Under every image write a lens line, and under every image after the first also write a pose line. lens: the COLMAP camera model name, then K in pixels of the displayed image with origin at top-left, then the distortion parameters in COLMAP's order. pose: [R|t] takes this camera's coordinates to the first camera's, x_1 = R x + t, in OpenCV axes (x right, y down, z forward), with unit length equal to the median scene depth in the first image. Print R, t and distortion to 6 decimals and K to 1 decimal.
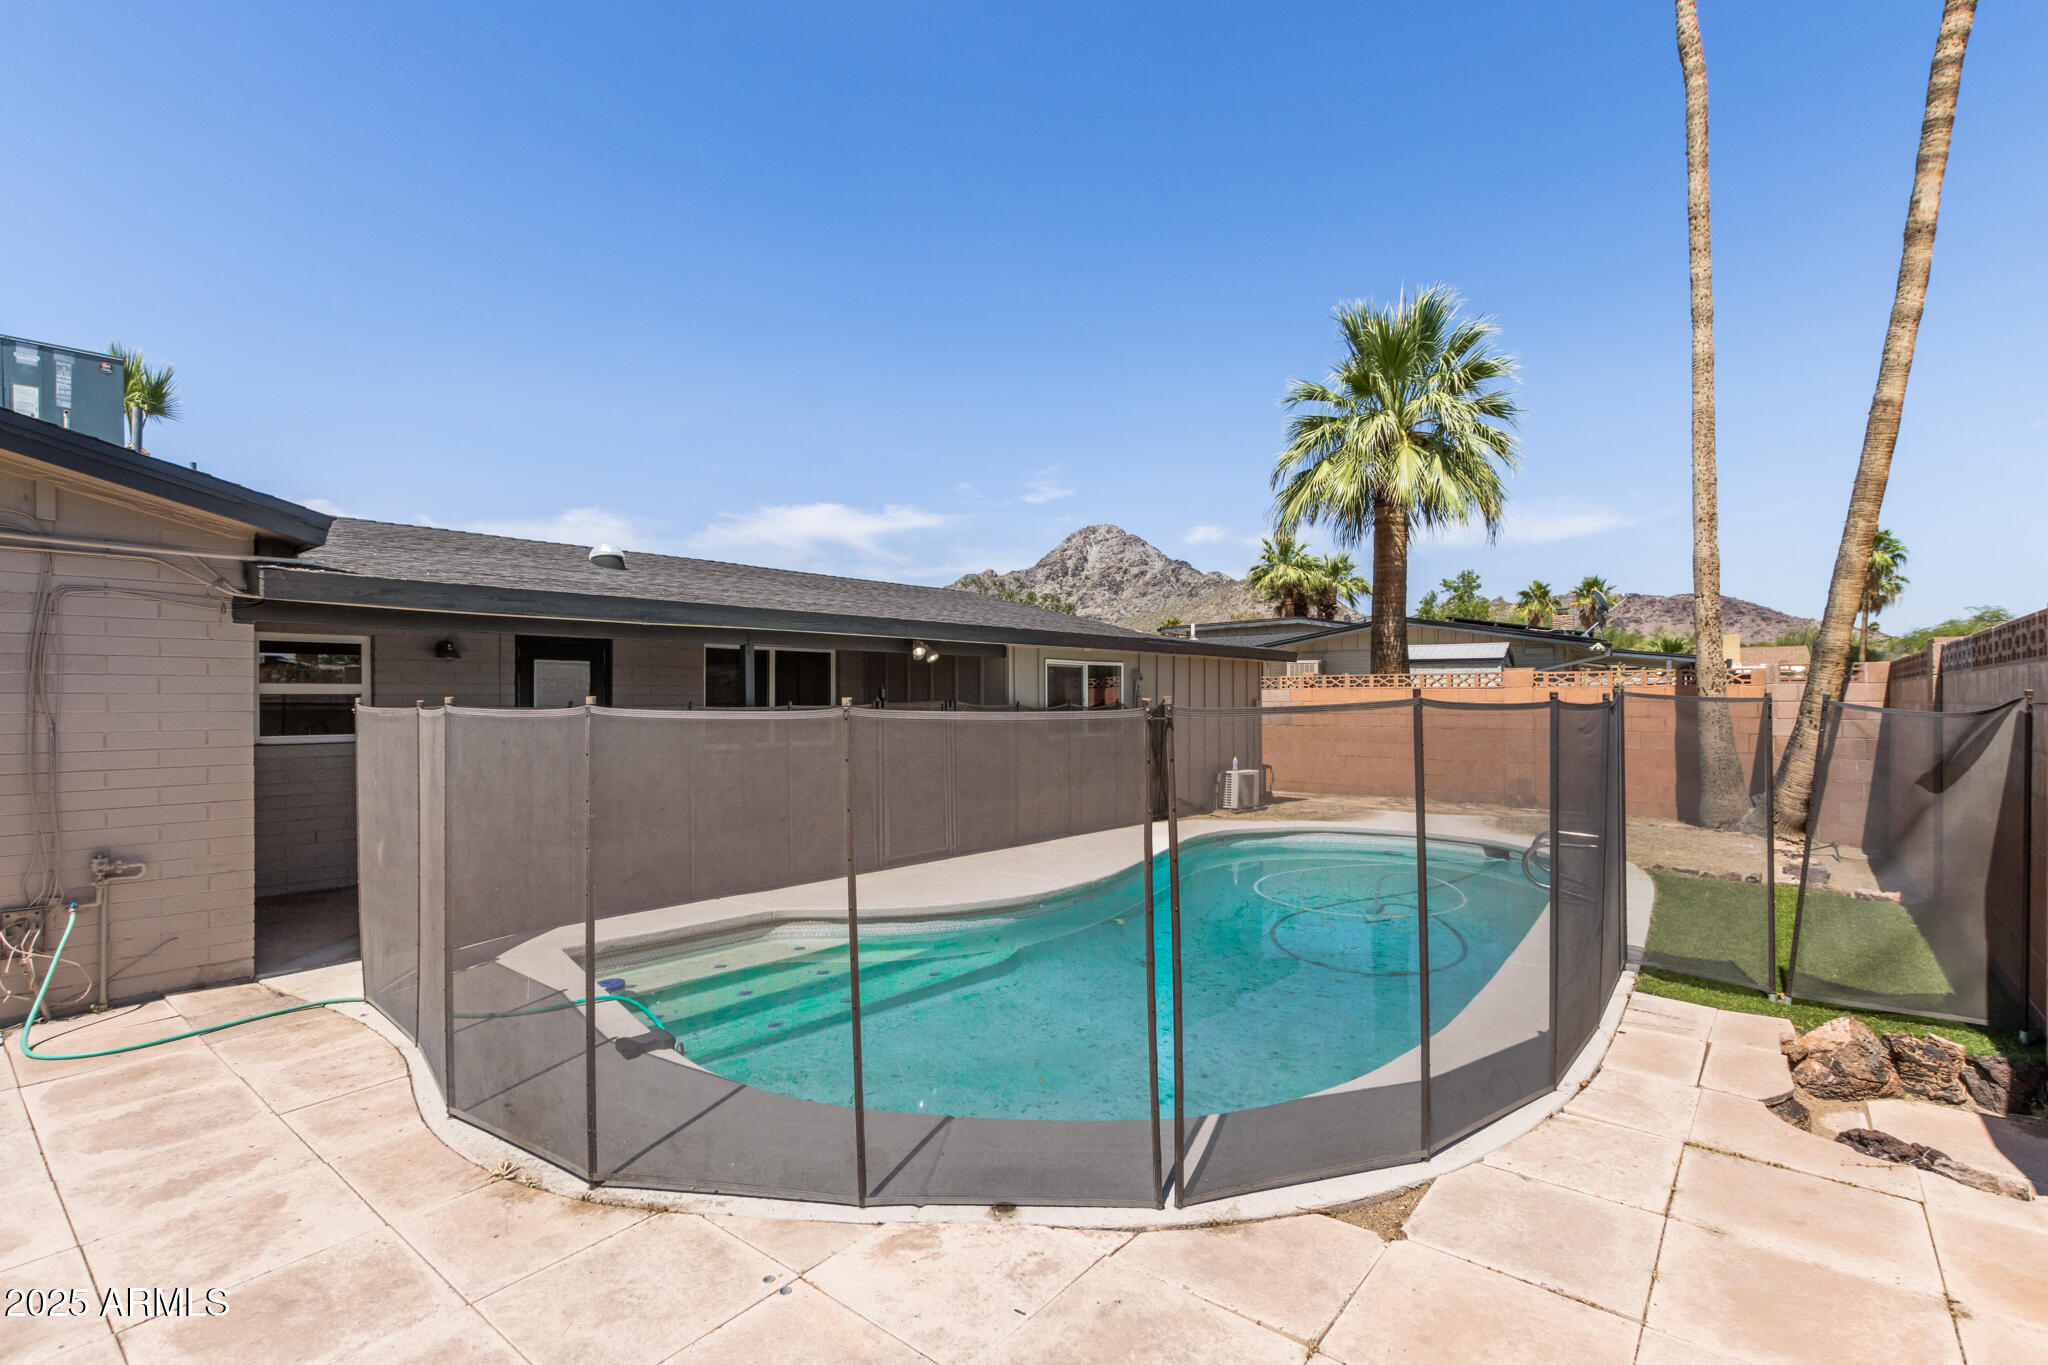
lens RADIAL K [[947.2, 0, 1021.4], [0, 947.2, 681.9], [0, 0, 1]] dist [0.005800, -0.002581]
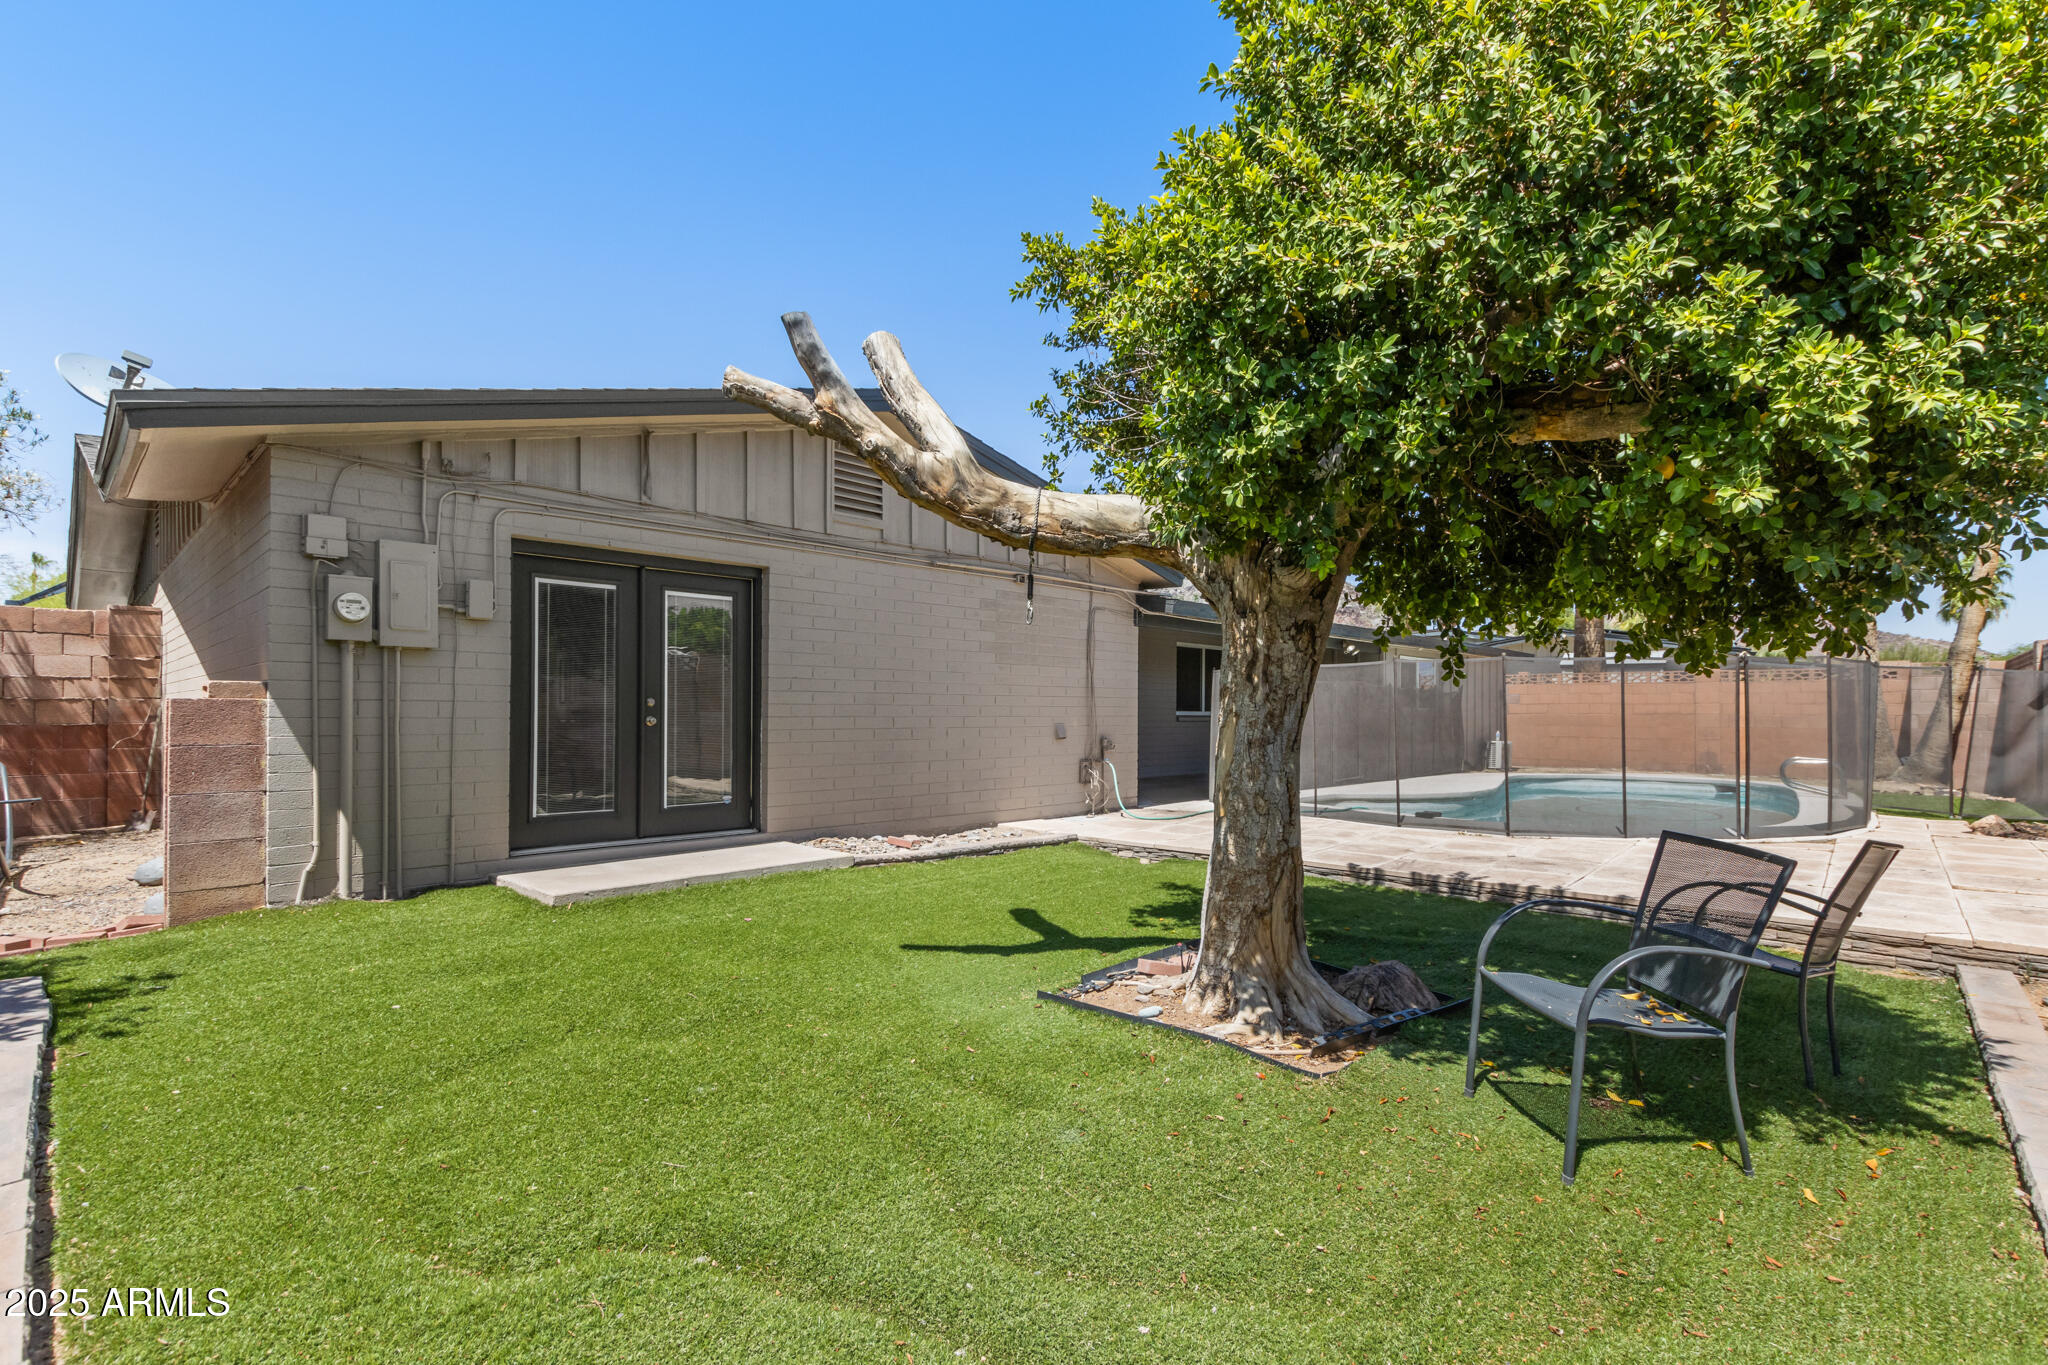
lens RADIAL K [[947.2, 0, 1081.2], [0, 947.2, 702.4], [0, 0, 1]] dist [0.005800, -0.002581]
pose [[0.999724, 0.005638, -0.022813, -0.413990], [-0.005440, 0.999947, 0.008744, 0.035984], [0.022861, -0.008617, 0.999702, -0.430015]]
